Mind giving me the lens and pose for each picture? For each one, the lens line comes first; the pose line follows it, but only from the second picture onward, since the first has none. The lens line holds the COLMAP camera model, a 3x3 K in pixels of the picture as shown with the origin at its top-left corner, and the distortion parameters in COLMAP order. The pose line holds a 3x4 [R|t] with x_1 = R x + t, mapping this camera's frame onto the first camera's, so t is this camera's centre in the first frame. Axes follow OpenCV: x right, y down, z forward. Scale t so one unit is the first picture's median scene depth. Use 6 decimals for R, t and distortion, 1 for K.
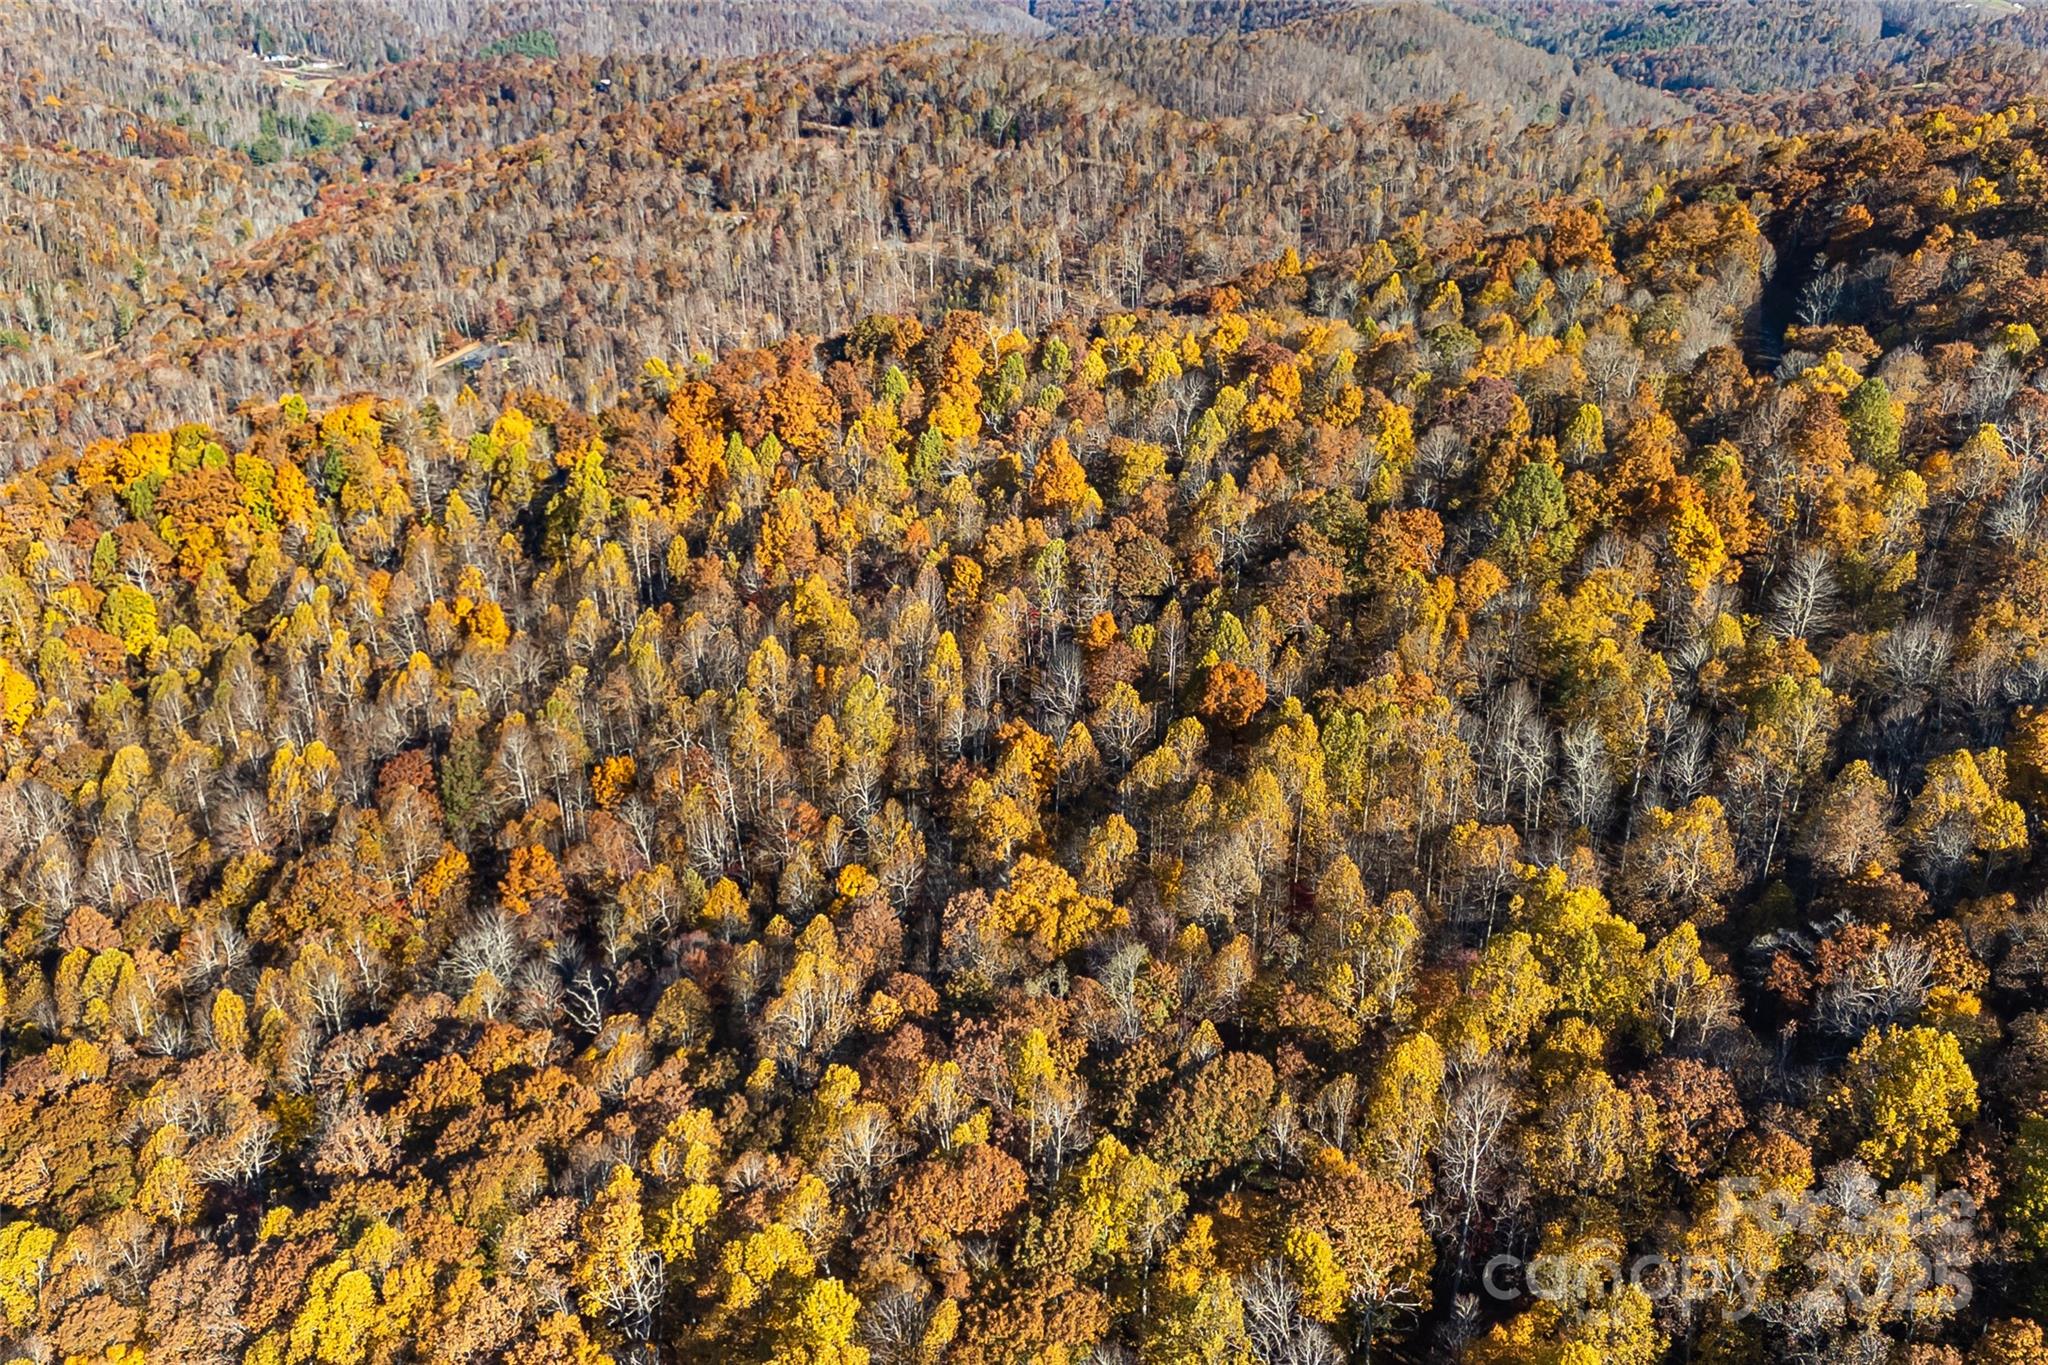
lens RADIAL K [[1783.3, 0, 1024.0], [0, 1783.3, 682.5], [0, 0, 1]] dist [0.094243, -0.109347]
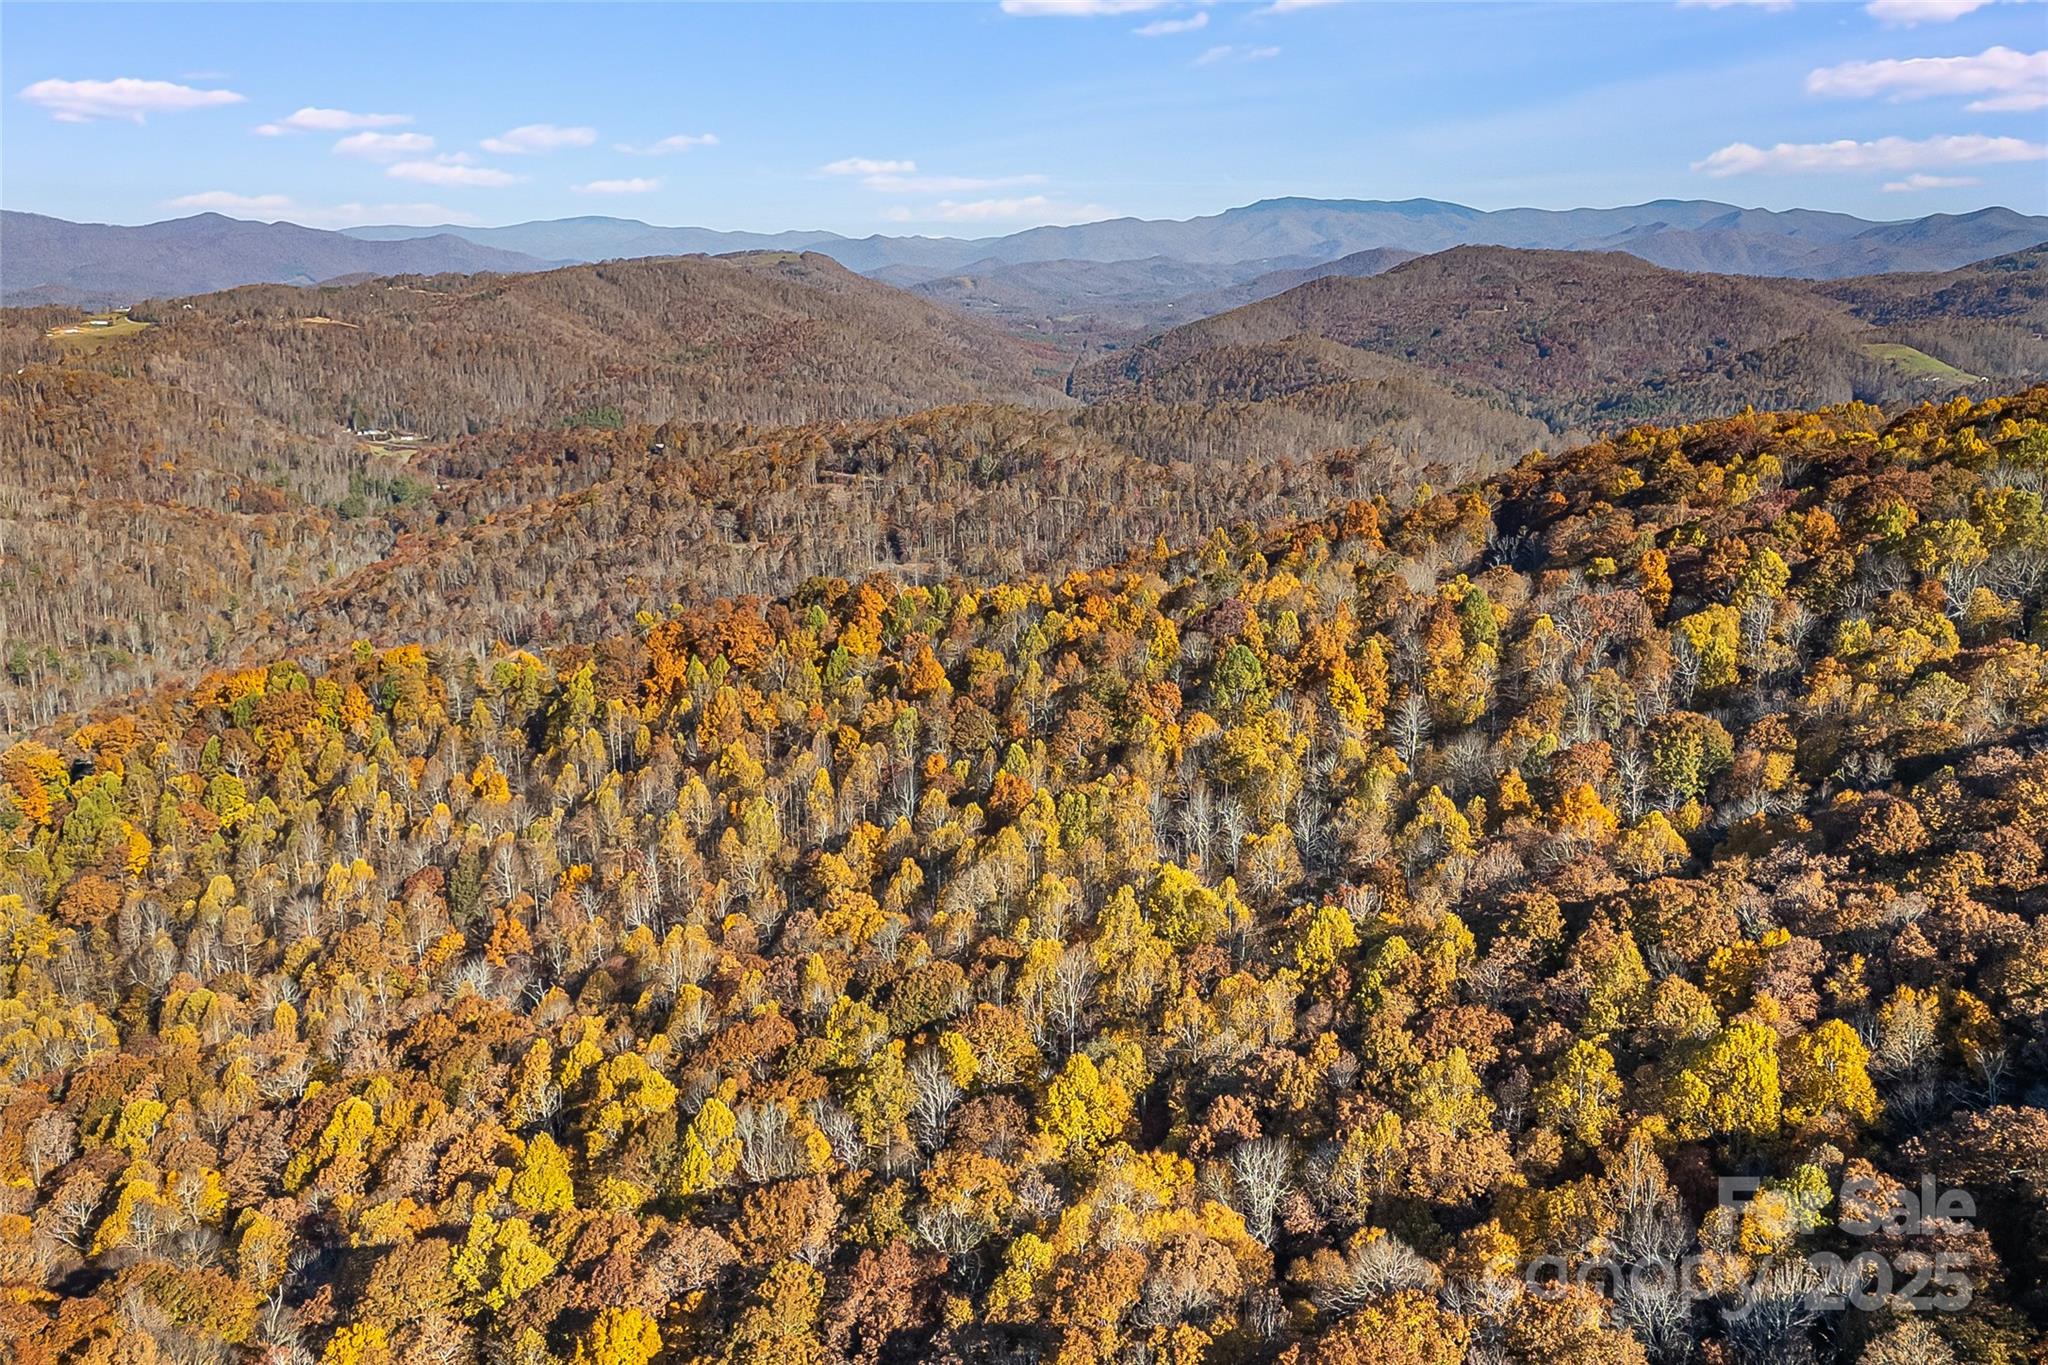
lens RADIAL K [[1842.3, 0, 1024.0], [0, 1842.3, 682.5], [0, 0, 1]] dist [0.167485, -0.386355]
pose [[0.999338, 0.000200, -0.036375, 0.127046], [-0.007570, 0.979232, -0.202603, 0.150476], [0.035580, 0.202744, 0.978585, -0.310890]]
